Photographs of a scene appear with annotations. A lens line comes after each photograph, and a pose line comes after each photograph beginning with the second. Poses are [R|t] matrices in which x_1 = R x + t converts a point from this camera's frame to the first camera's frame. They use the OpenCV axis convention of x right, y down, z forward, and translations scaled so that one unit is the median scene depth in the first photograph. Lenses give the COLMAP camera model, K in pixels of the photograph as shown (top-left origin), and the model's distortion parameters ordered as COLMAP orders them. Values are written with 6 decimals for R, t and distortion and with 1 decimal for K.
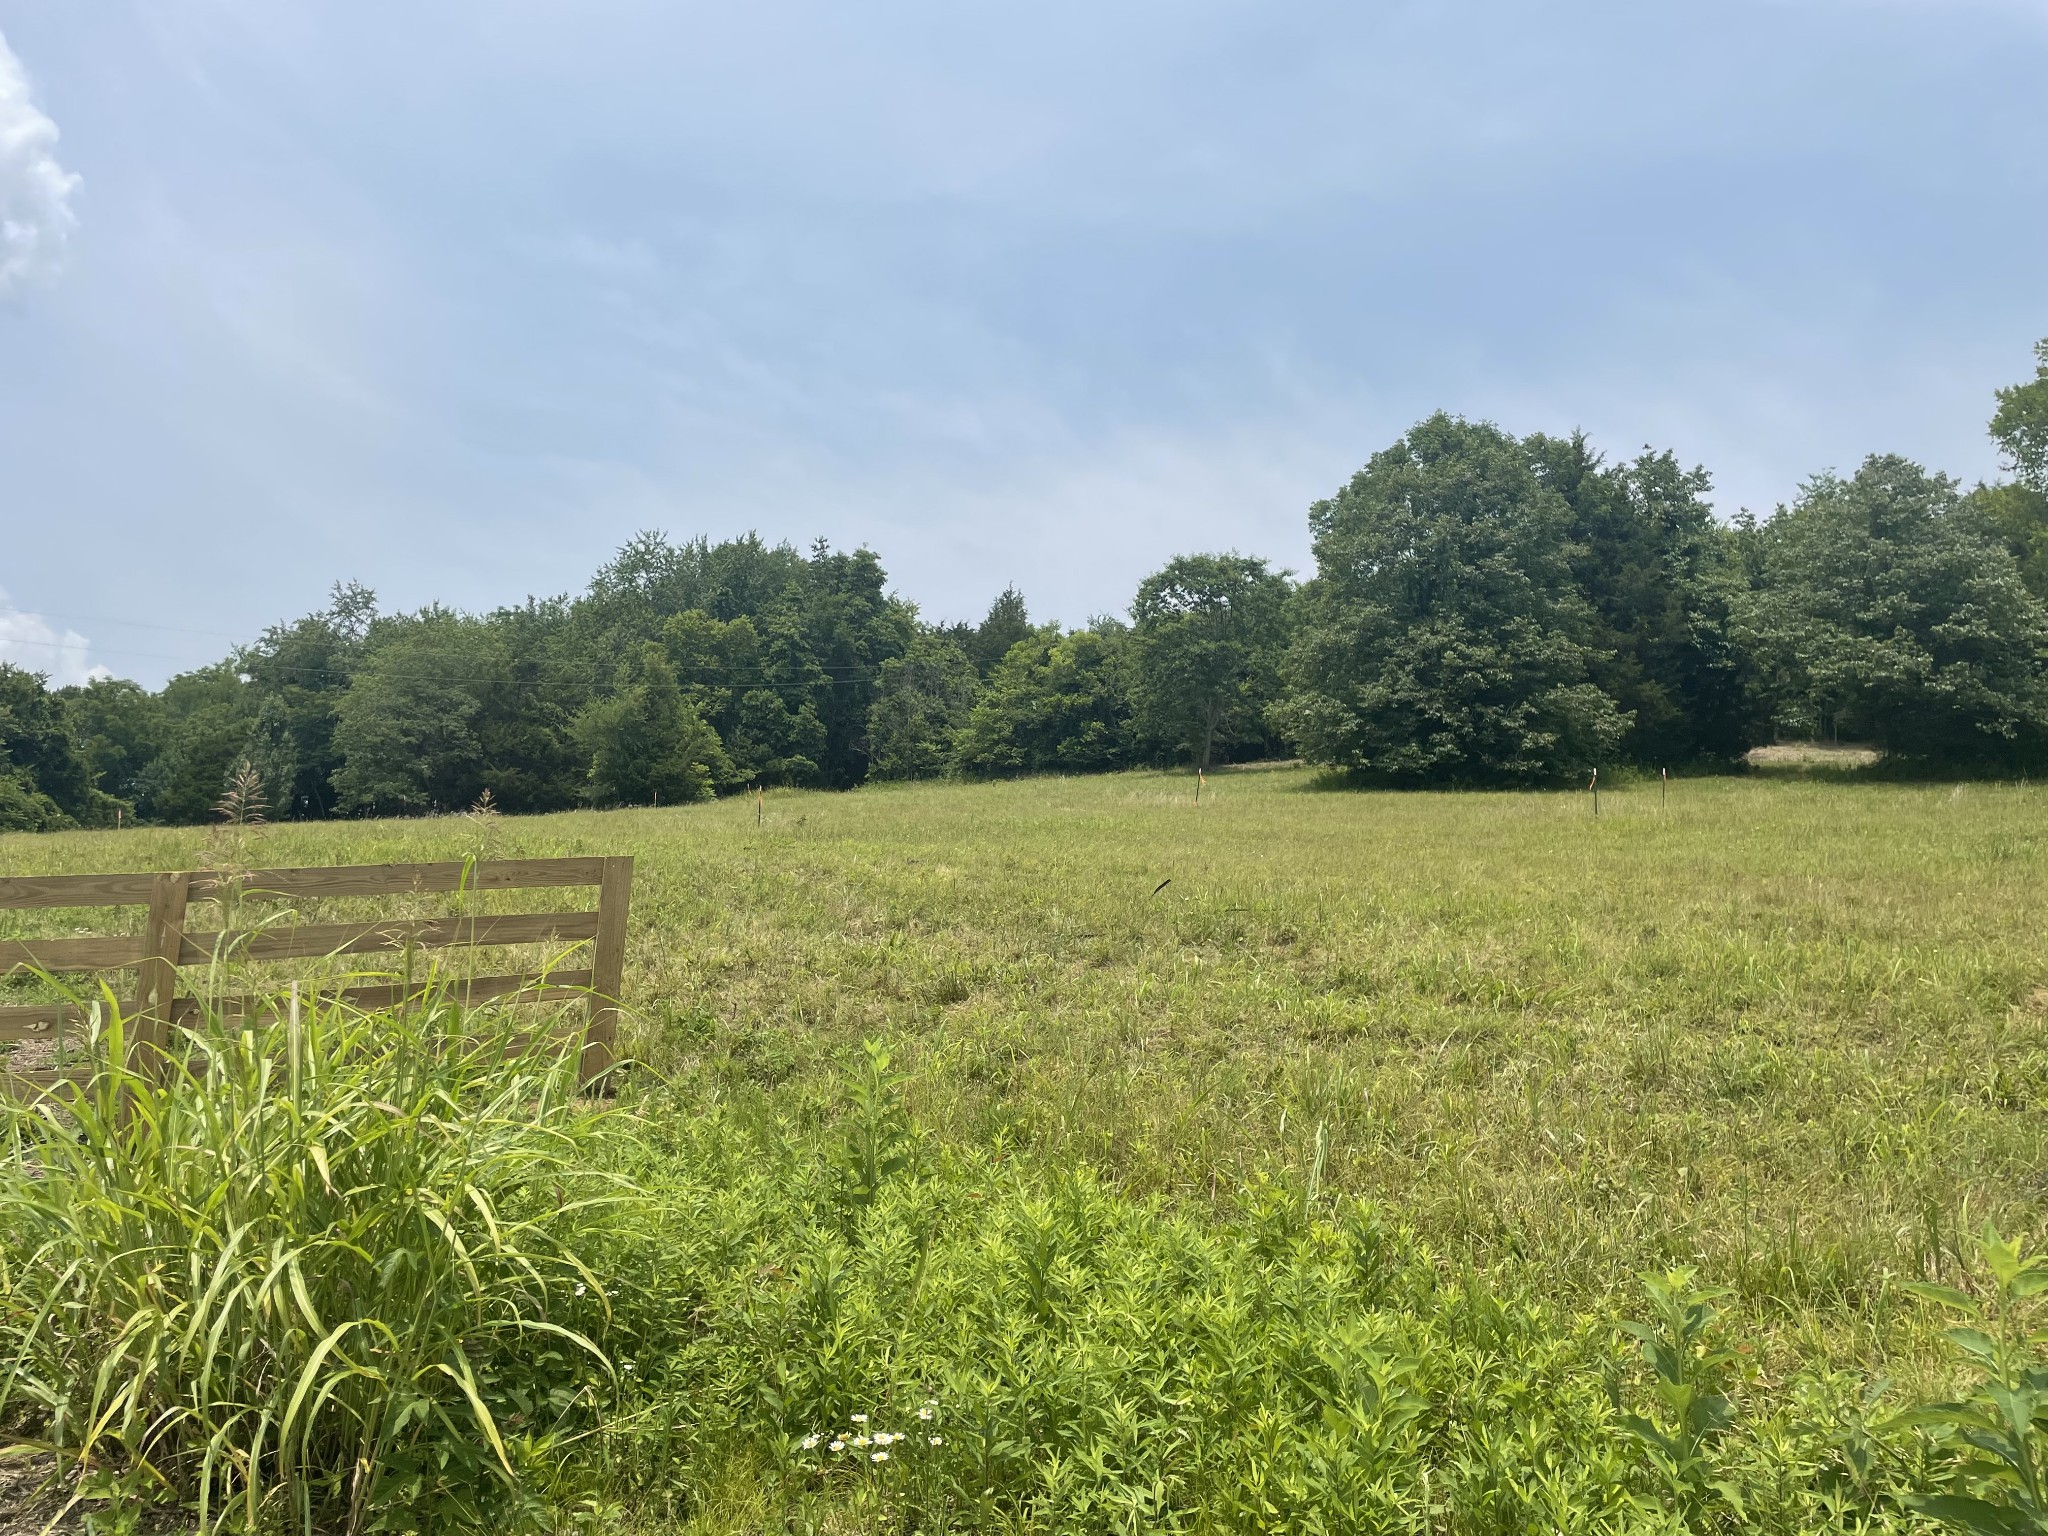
lens RADIAL K [[1722.8, 0, 1028.5], [0, 1722.8, 755.6], [0, 0, 1]] dist [0.090555, -0.148403]
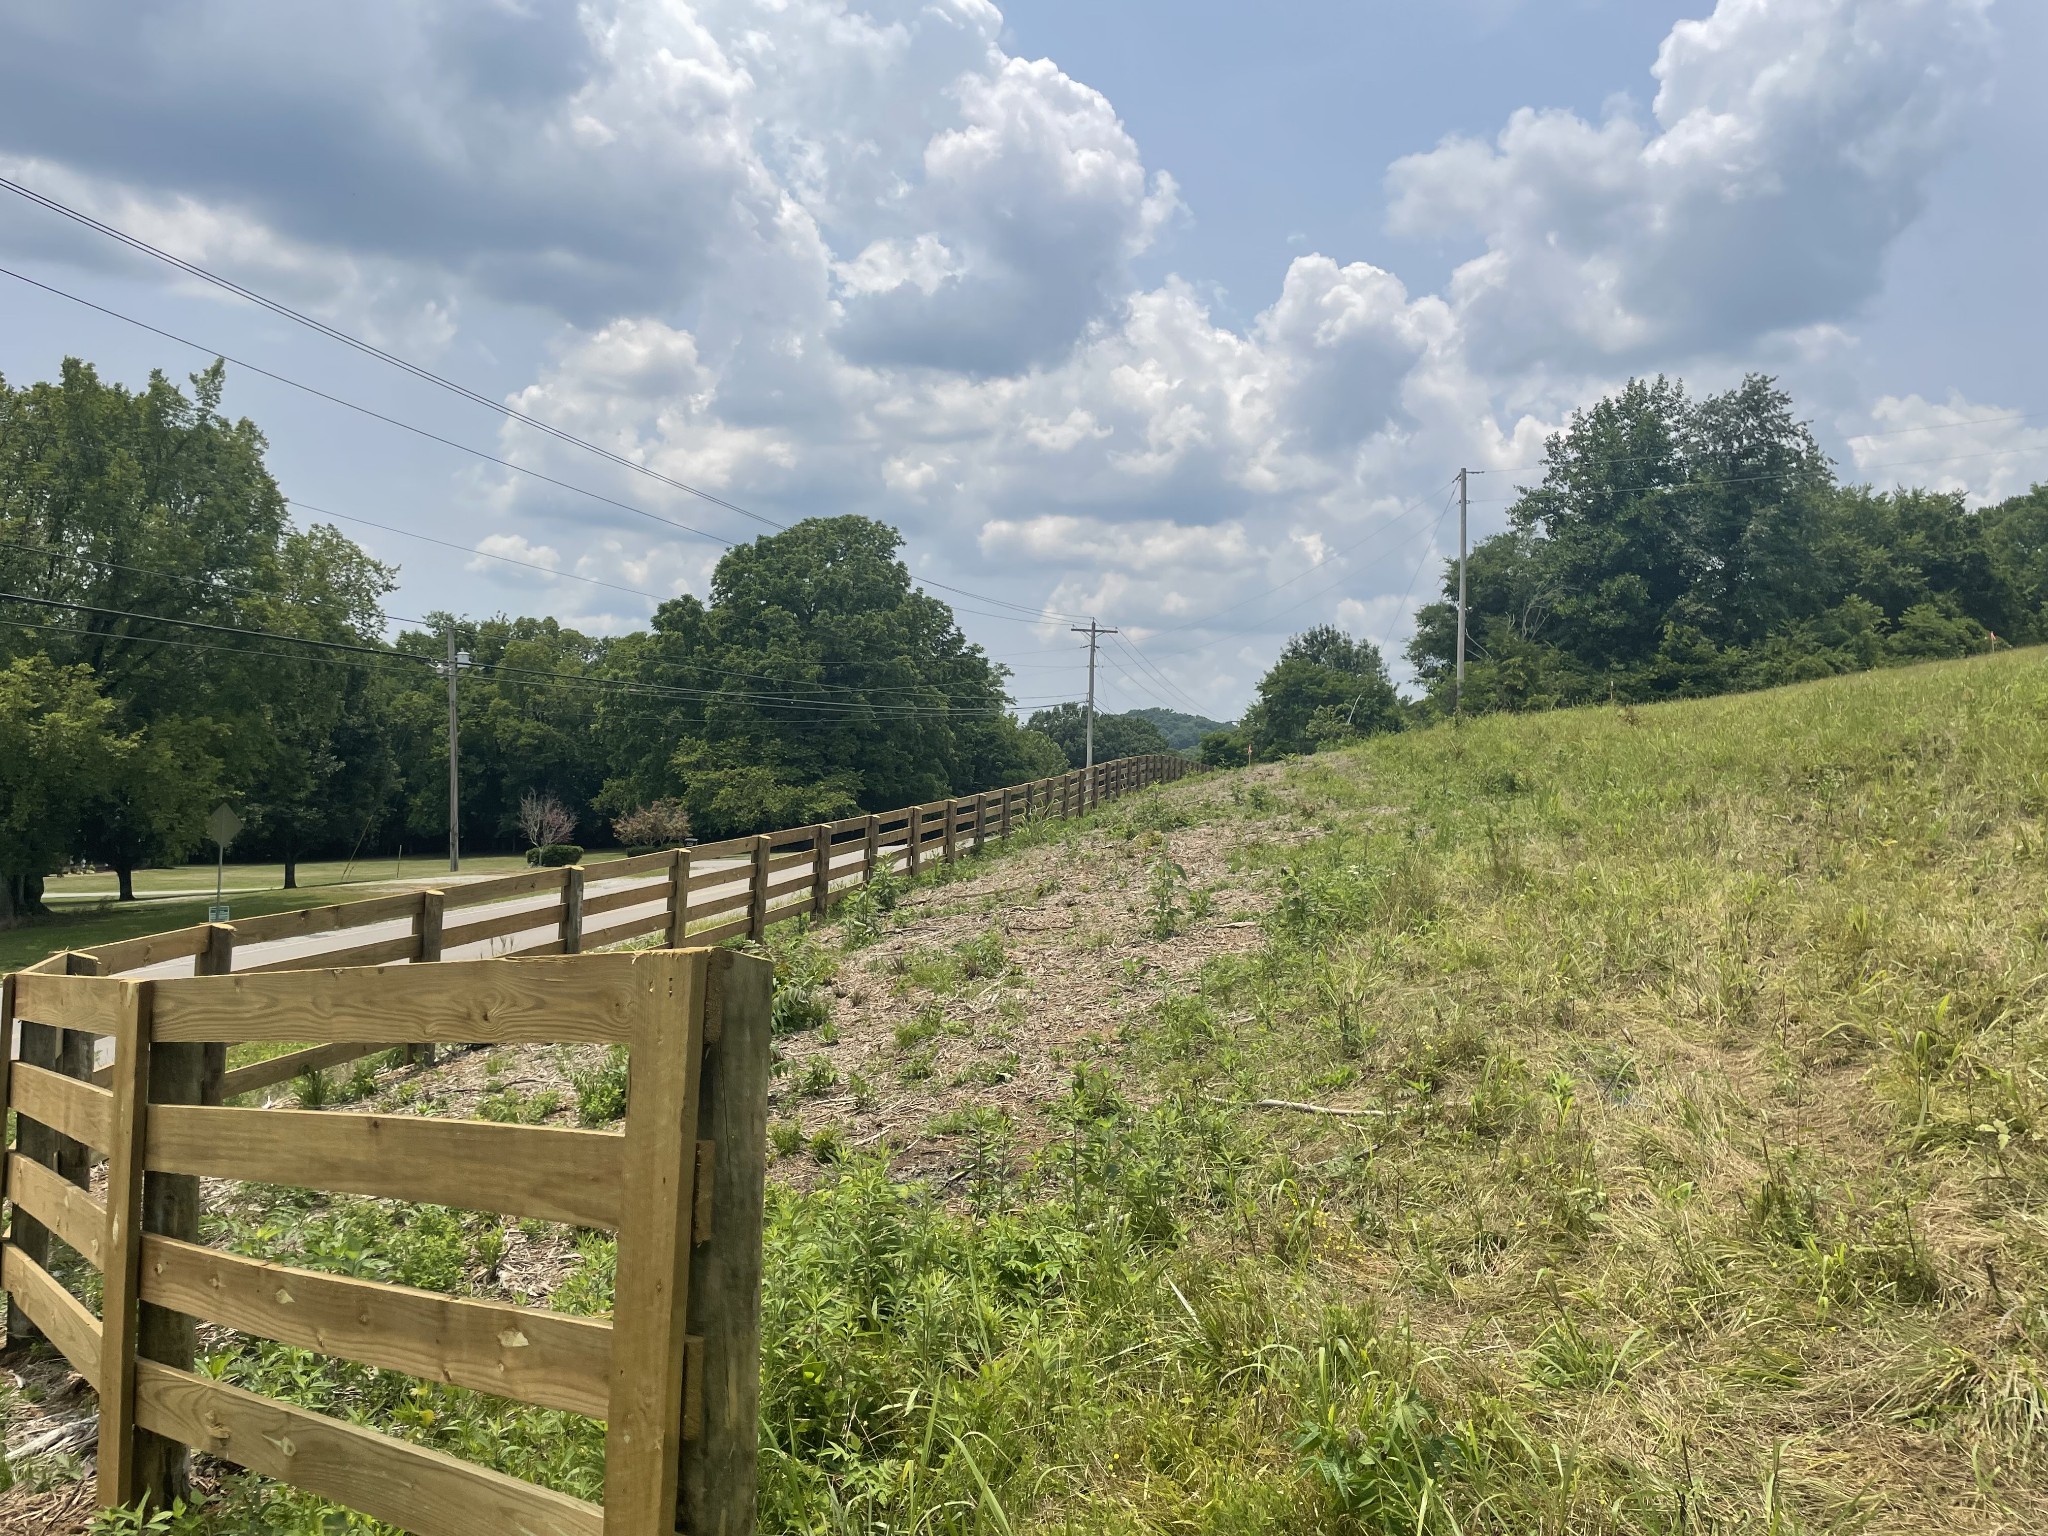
lens RADIAL K [[1535.9, 0, 1042.0], [0, 1535.9, 731.3], [0, 0, 1]] dist [0.082326, -0.109545]
pose [[0.404769, -0.058011, -0.912577, 0.004729], [0.148350, 0.988931, 0.002935, 0.006866], [0.902305, -0.136569, 0.408894, 0.218730]]
